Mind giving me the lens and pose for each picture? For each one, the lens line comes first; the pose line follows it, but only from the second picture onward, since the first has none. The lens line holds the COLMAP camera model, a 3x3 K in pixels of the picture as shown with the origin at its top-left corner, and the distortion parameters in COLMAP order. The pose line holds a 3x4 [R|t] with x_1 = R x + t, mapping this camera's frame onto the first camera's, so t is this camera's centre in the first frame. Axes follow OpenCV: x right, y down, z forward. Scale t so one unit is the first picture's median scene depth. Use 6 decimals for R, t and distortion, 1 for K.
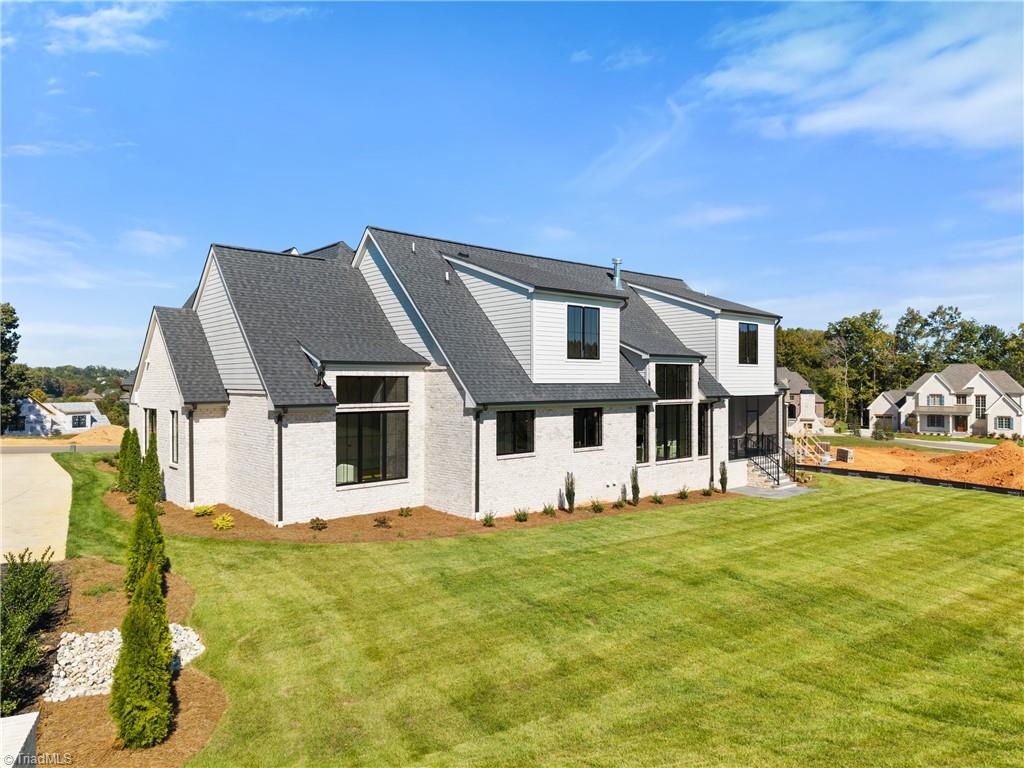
lens RADIAL K [[685.3, 0, 512.6], [0, 685.3, 380.2], [0, 0, 1]] dist [0.004248, -0.002302]
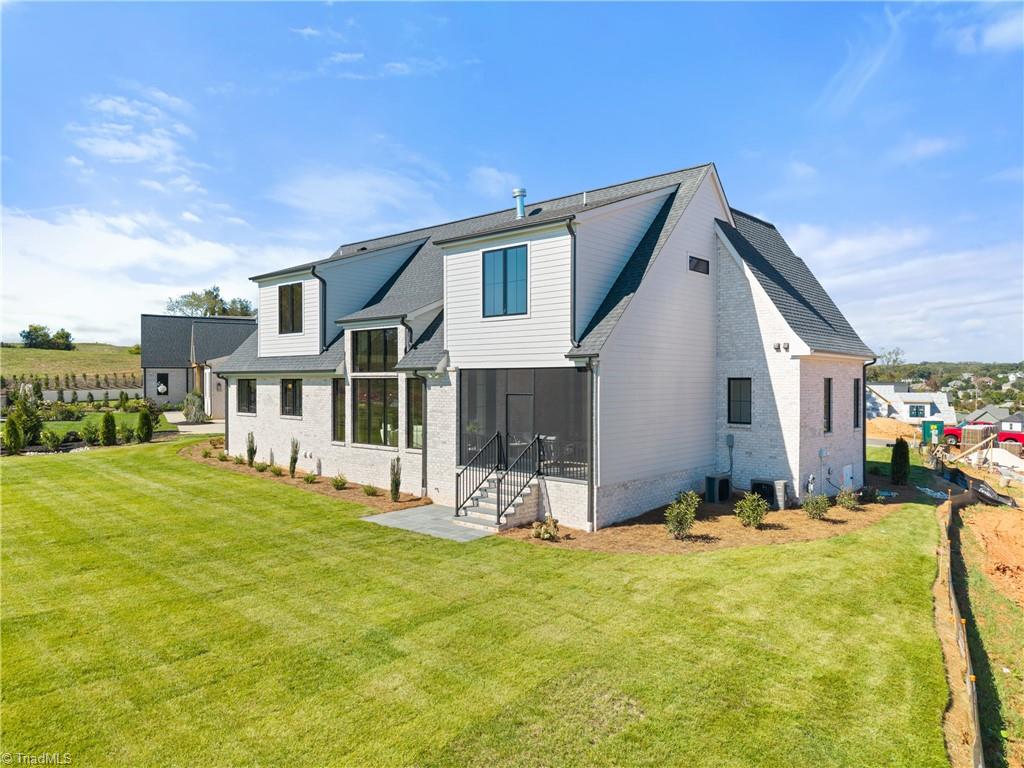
lens RADIAL K [[685.3, 0, 520.2], [0, 685.3, 379.7], [0, 0, 1]] dist [0.004248, -0.002302]
pose [[0.139139, 0.001871, -0.990271, 1.167298], [0.003116, 0.999992, 0.002328, 0.038798], [0.990268, -0.003410, 0.139132, 1.152203]]
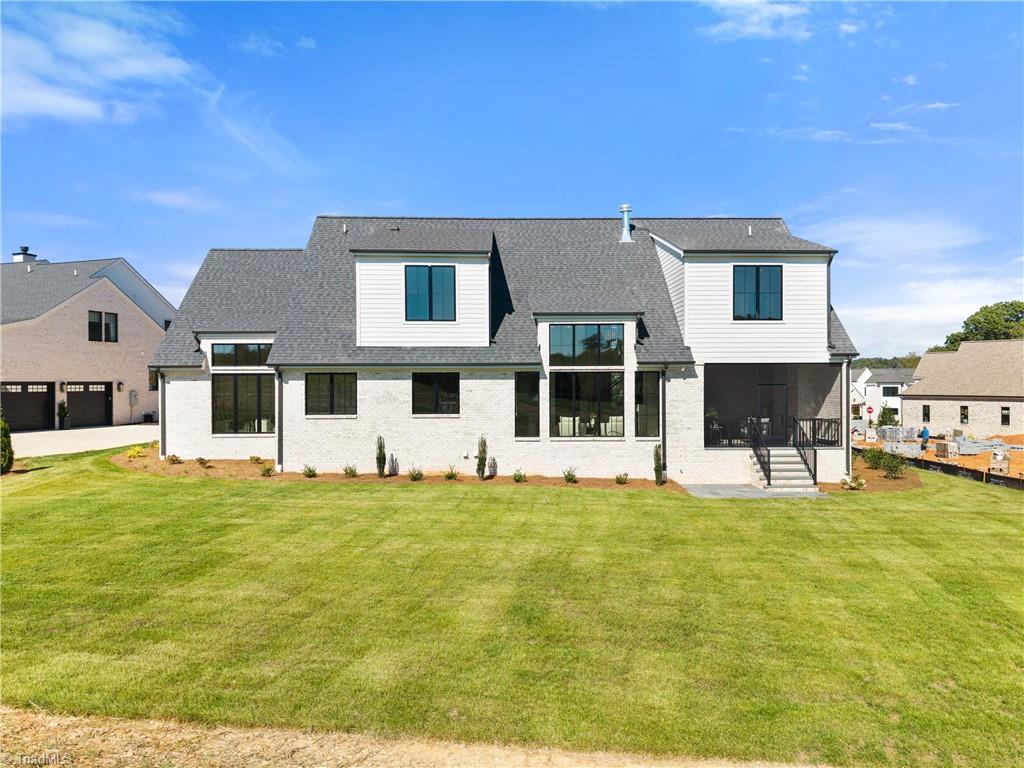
lens RADIAL K [[685.3, 0, 509.2], [0, 685.3, 386.0], [0, 0, 1]] dist [0.004248, -0.002302]
pose [[0.771394, 0.009567, -0.636286, 0.754769], [0.003996, 0.999794, 0.019878, 0.038741], [0.636345, -0.017876, 0.771197, 0.321992]]
